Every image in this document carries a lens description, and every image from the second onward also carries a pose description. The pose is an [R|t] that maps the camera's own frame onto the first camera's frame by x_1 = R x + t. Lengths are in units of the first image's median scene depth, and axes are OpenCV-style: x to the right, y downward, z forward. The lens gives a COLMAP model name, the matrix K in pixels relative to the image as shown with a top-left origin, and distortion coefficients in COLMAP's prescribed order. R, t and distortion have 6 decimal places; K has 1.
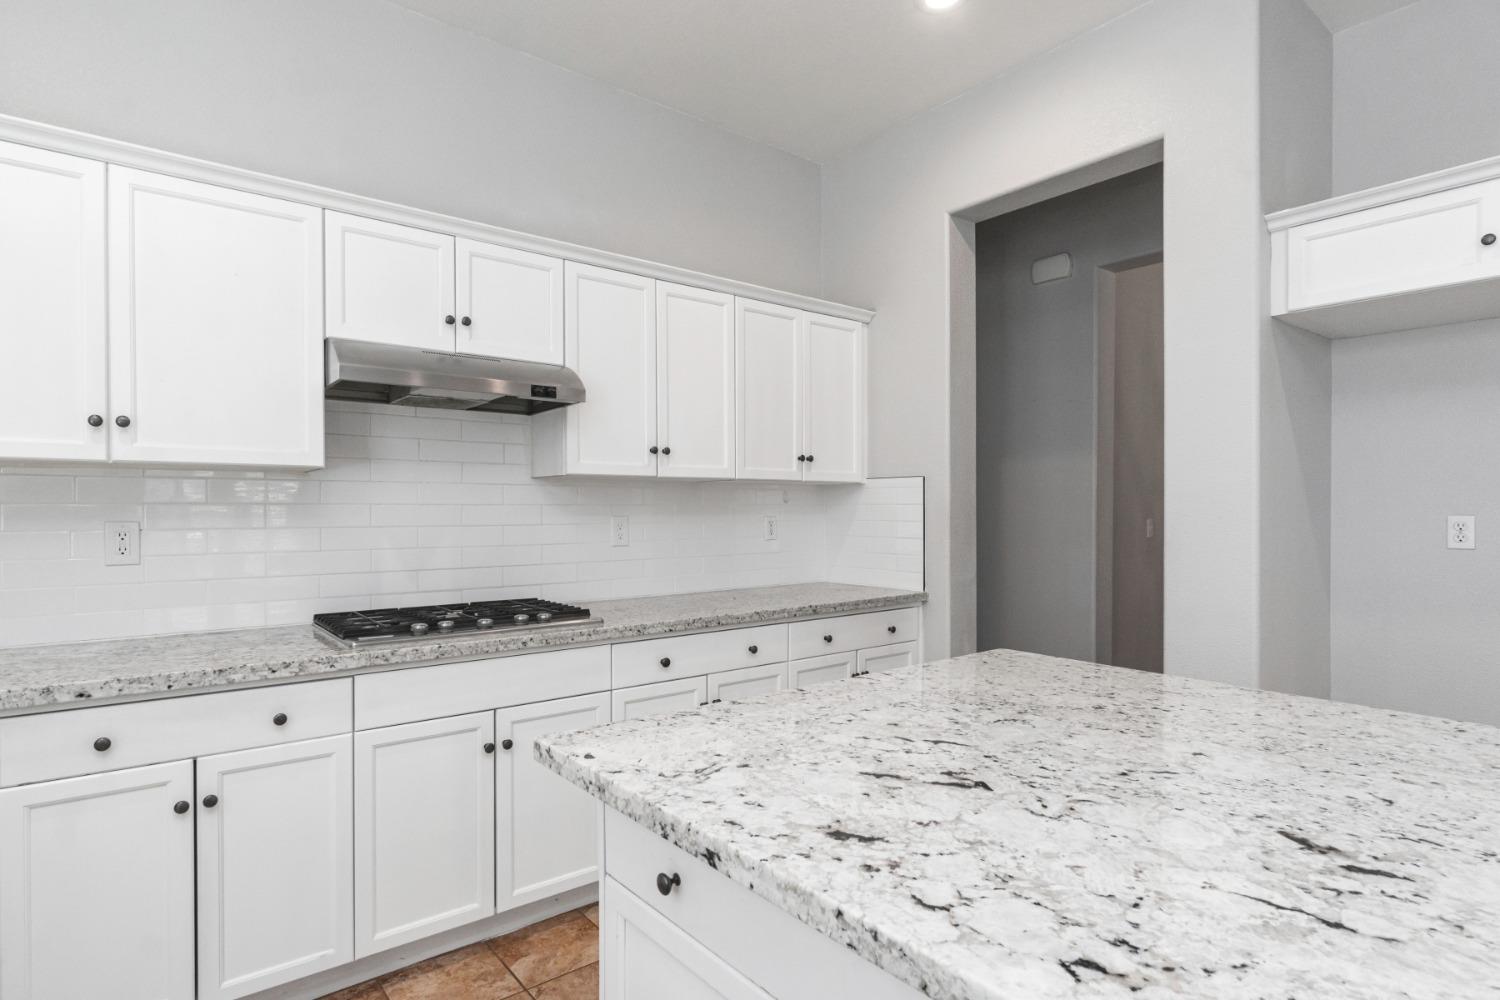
lens RADIAL K [[770.1, 0, 715.9], [0, 770.1, 506.8], [0, 0, 1]] dist [0.003208, 0.000420]
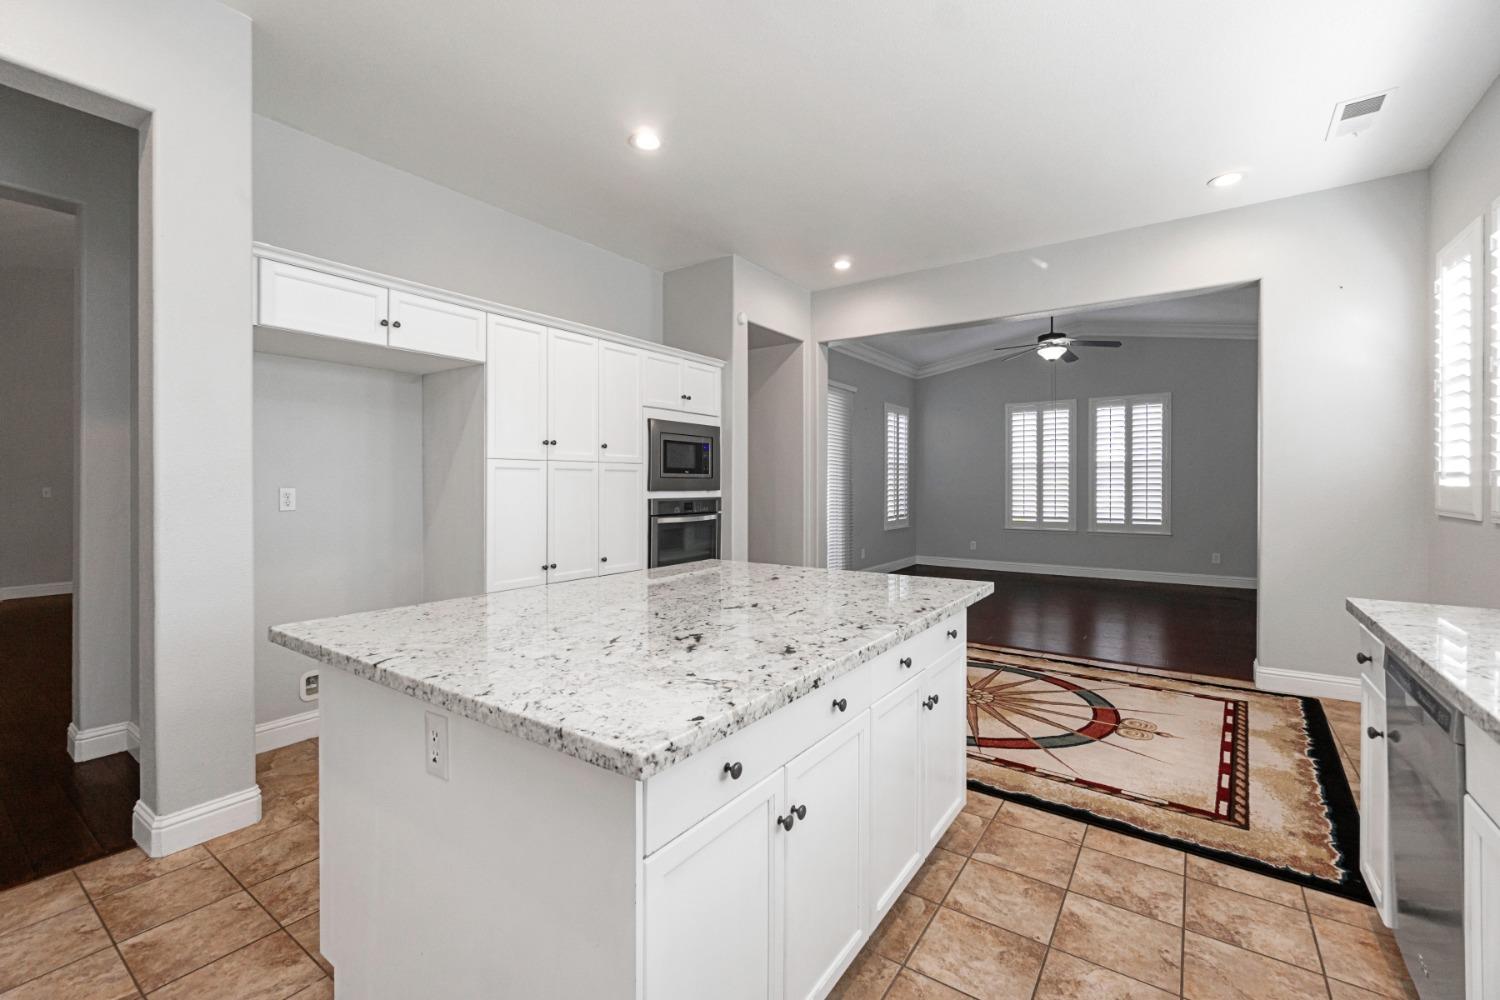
lens RADIAL K [[636.8, 0, 738.5], [0, 636.8, 487.9], [0, 0, 1]] dist [0.001429, 0.000307]
pose [[-0.284197, -0.003726, 0.958759, -0.983095], [-0.004901, 0.999985, 0.002434, 0.009209], [-0.958753, -0.004007, -0.284211, 1.166927]]
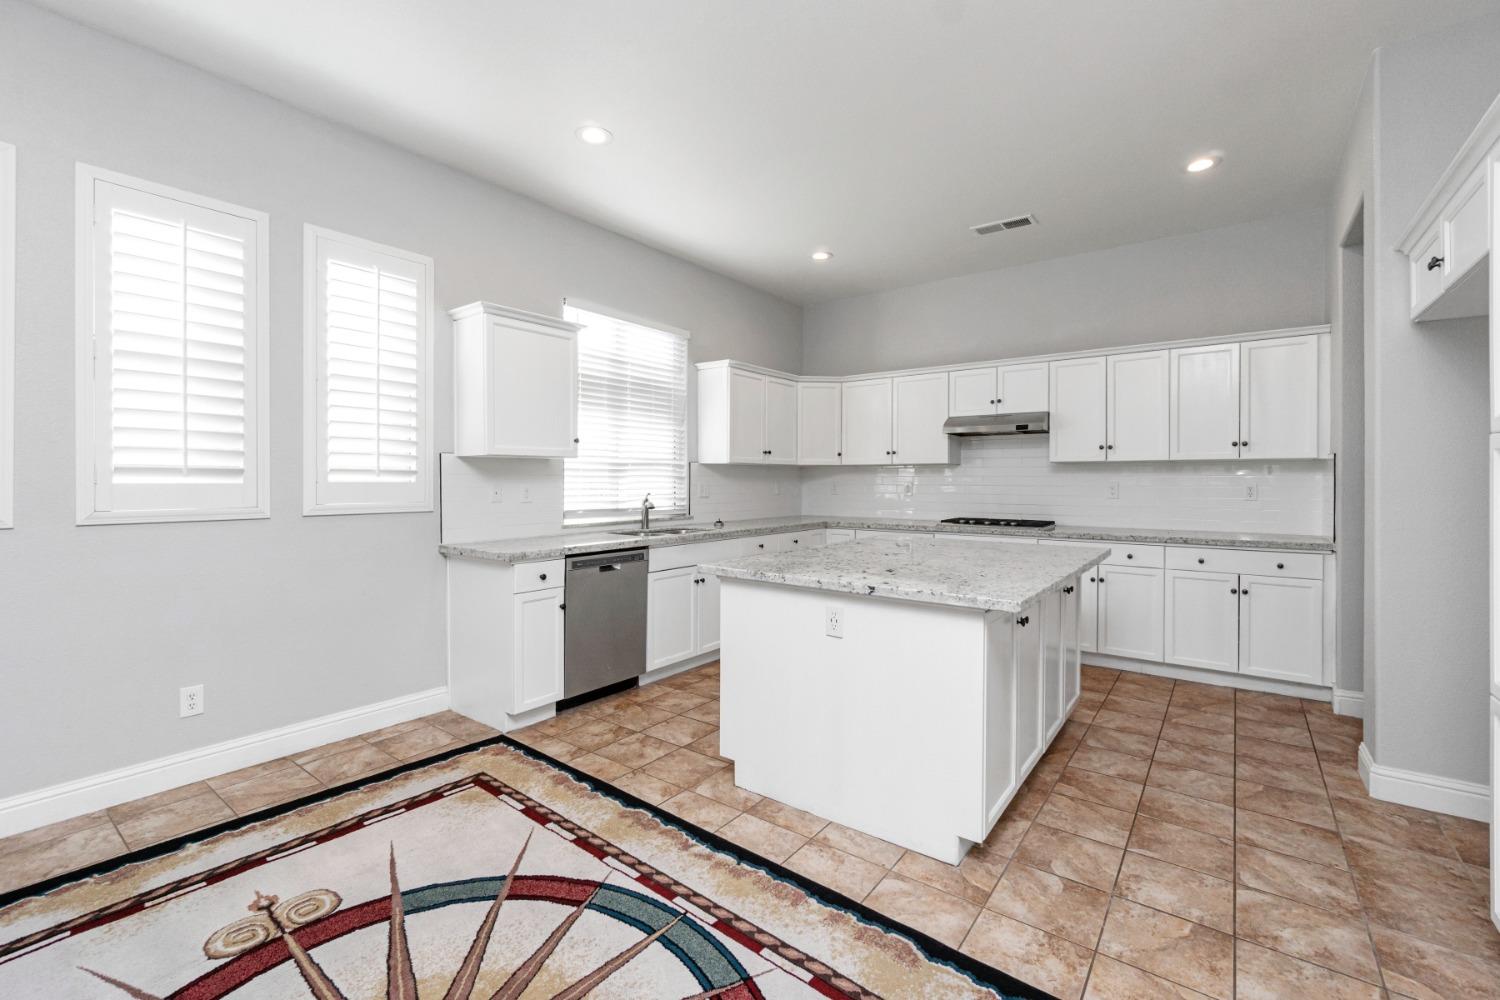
lens RADIAL K [[657.9, 0, 749.2], [0, 657.9, 485.7], [0, 0, 1]] dist [-0.017415, 0.000233]
pose [[0.267253, 0.014011, -0.963525, 3.218207], [0.004541, 0.999865, 0.015799, -0.020153], [0.963616, -0.008598, 0.267153, -0.691334]]
